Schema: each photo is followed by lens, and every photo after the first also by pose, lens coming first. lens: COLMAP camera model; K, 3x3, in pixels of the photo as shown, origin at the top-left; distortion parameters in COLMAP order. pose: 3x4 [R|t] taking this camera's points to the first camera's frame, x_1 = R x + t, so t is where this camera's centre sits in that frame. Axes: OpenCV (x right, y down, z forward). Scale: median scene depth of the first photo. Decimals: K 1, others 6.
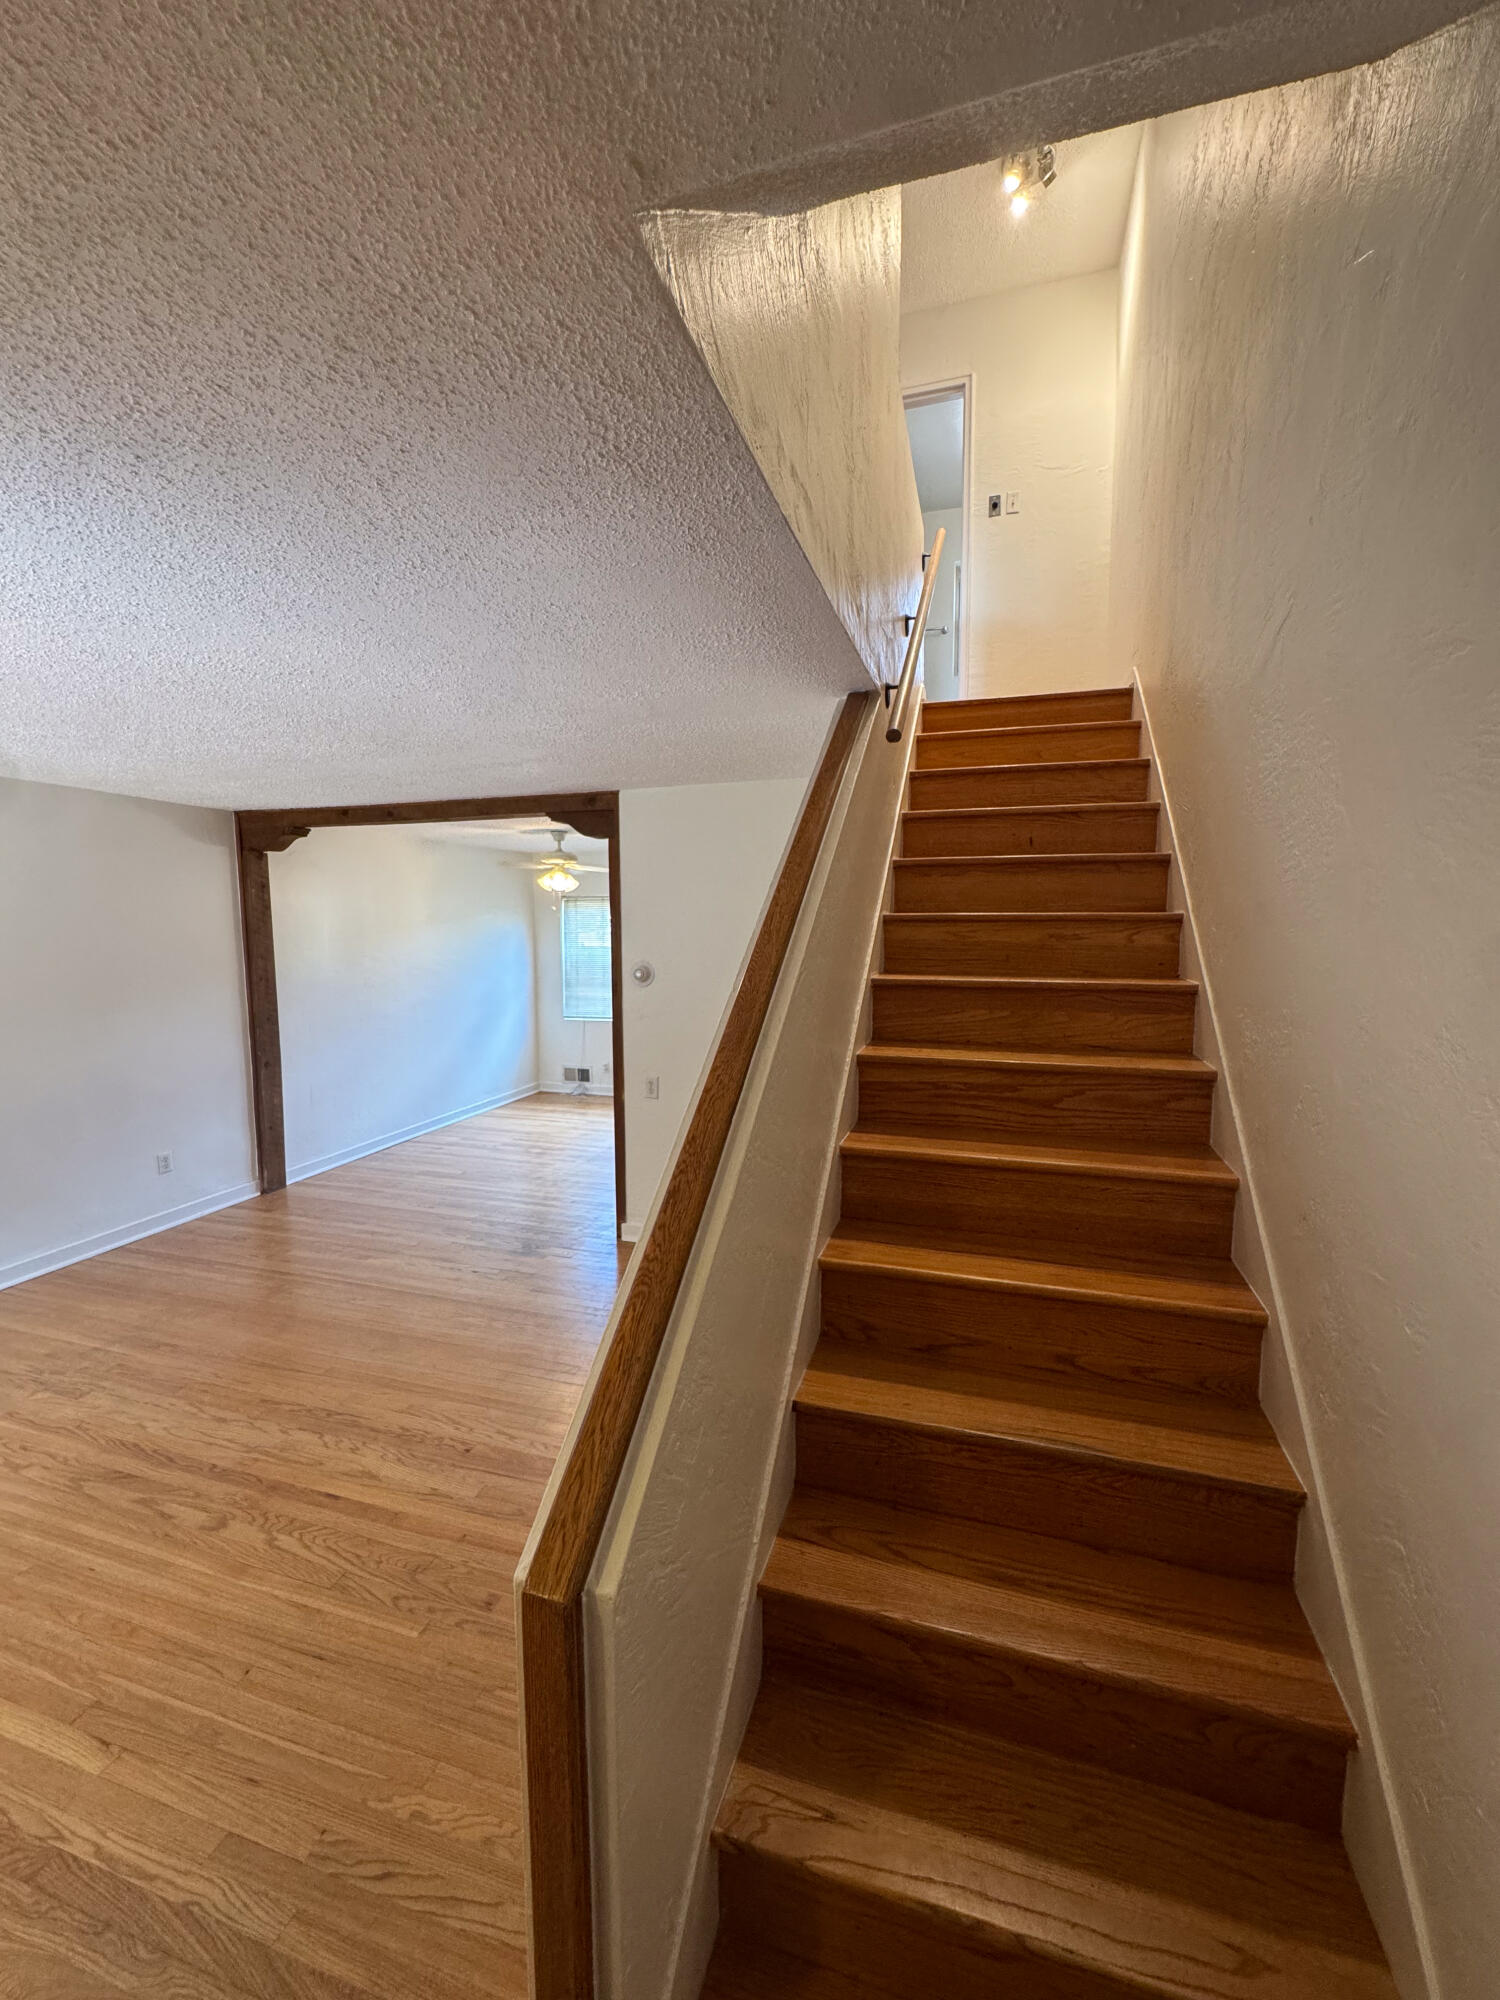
lens RADIAL K [[803.4, 0, 746.7], [0, 803.4, 997.0], [0, 0, 1]] dist [-0.000859, 0.000139]
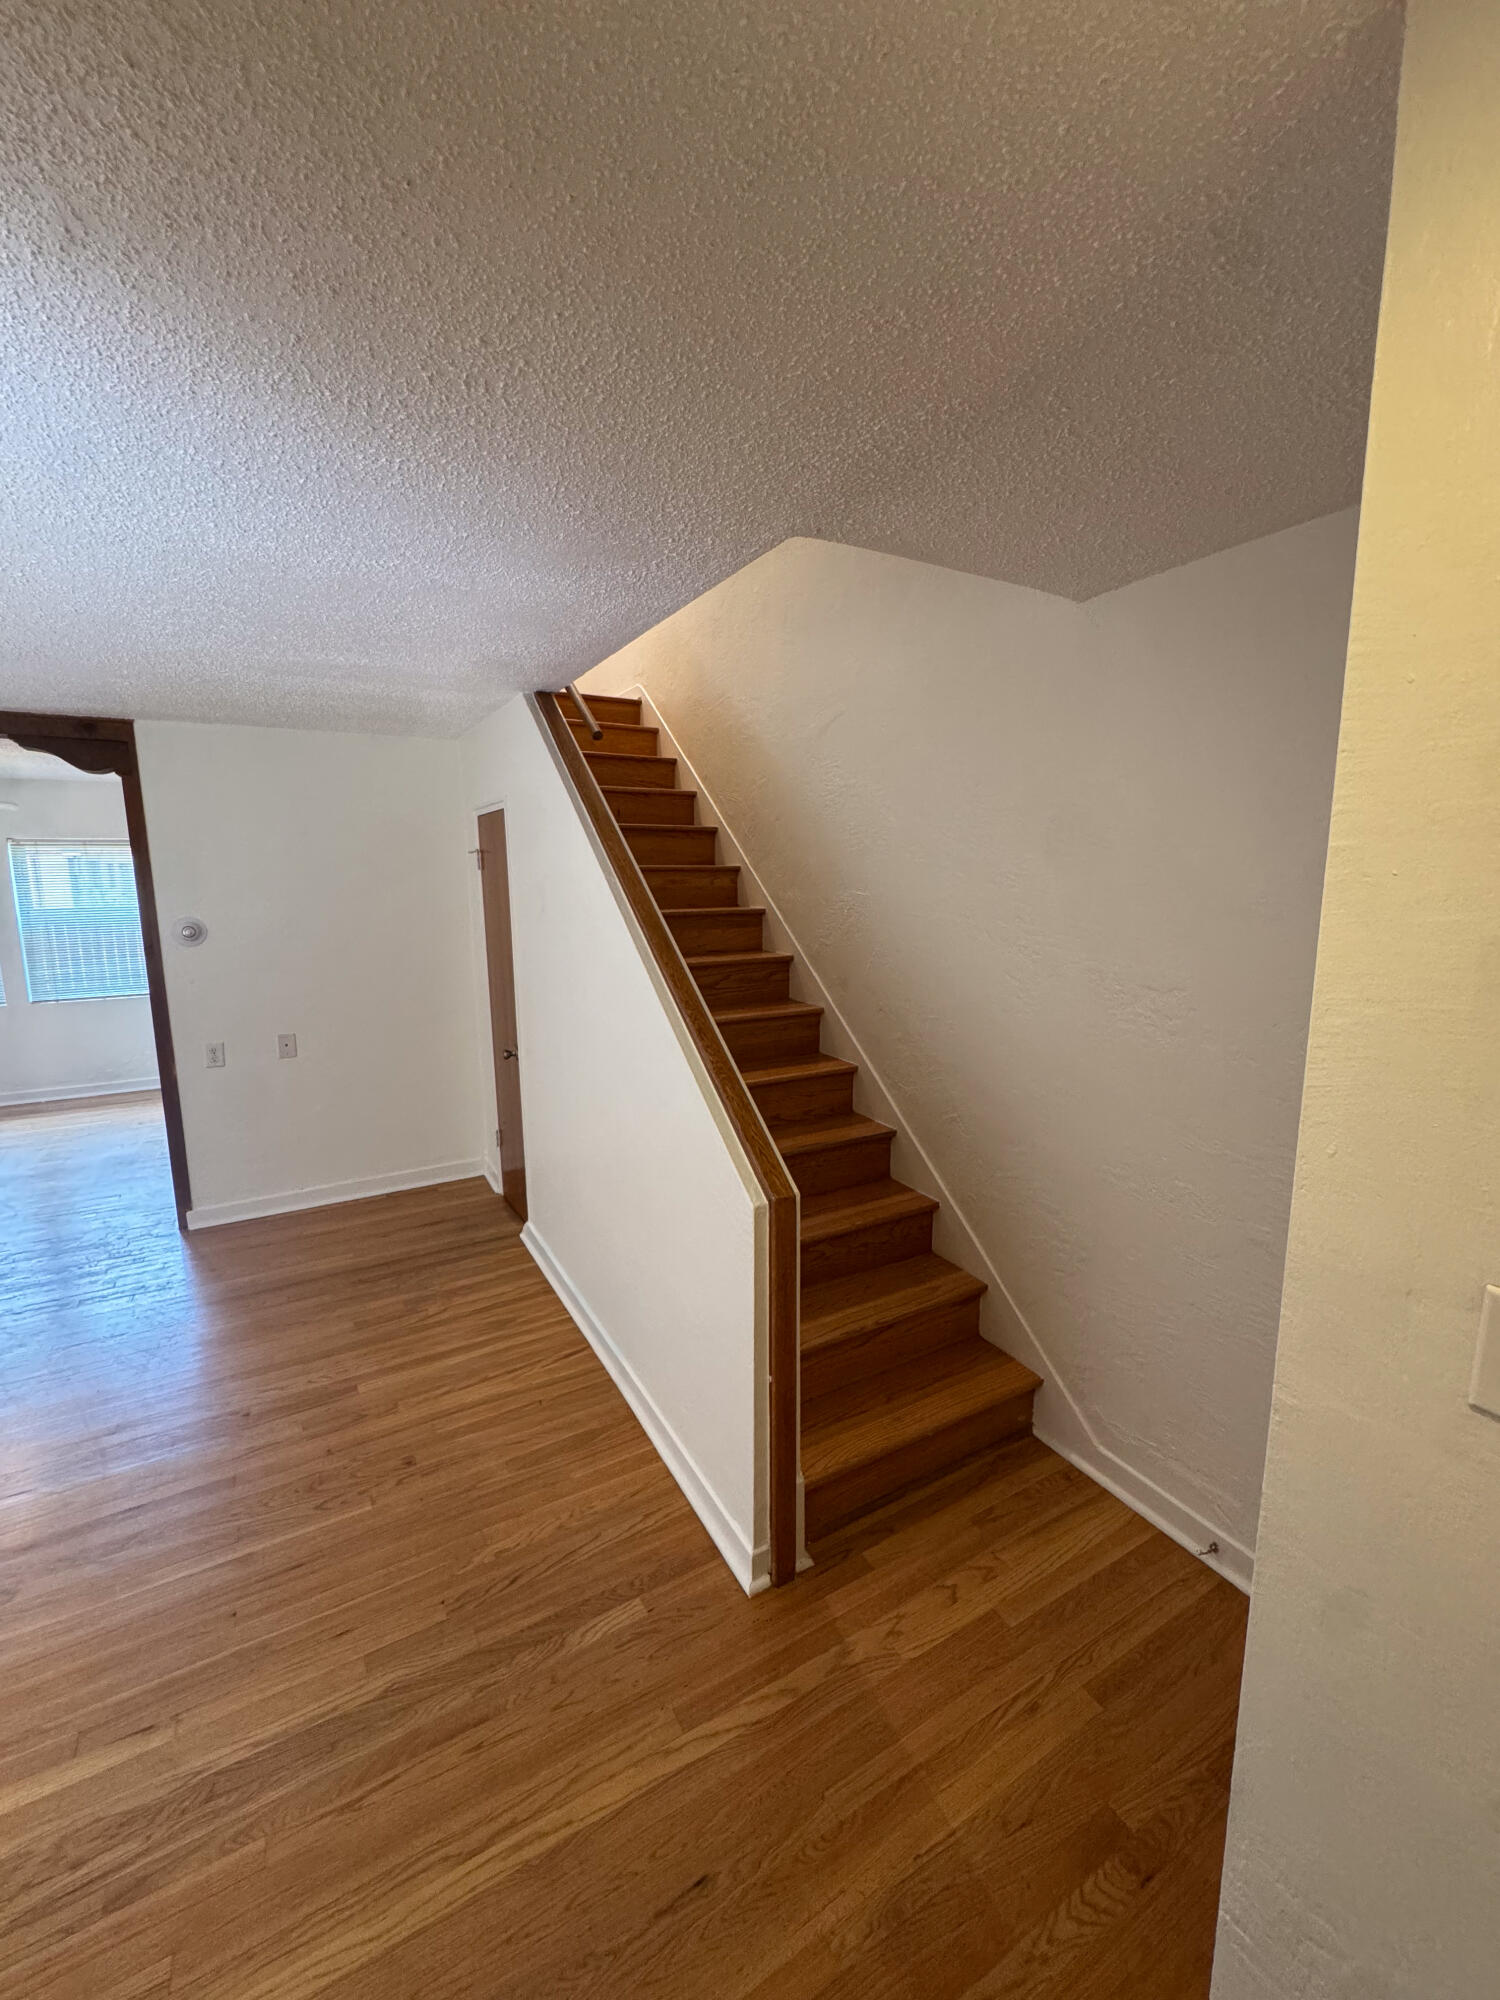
lens RADIAL K [[803.4, 0, 743.9], [0, 803.4, 1000.3], [0, 0, 1]] dist [-0.000859, 0.000139]
pose [[0.688195, -0.116812, 0.716060, -0.612476], [0.071864, 0.993075, 0.092935, 0.014329], [-0.721958, -0.012499, 0.691824, -0.121641]]
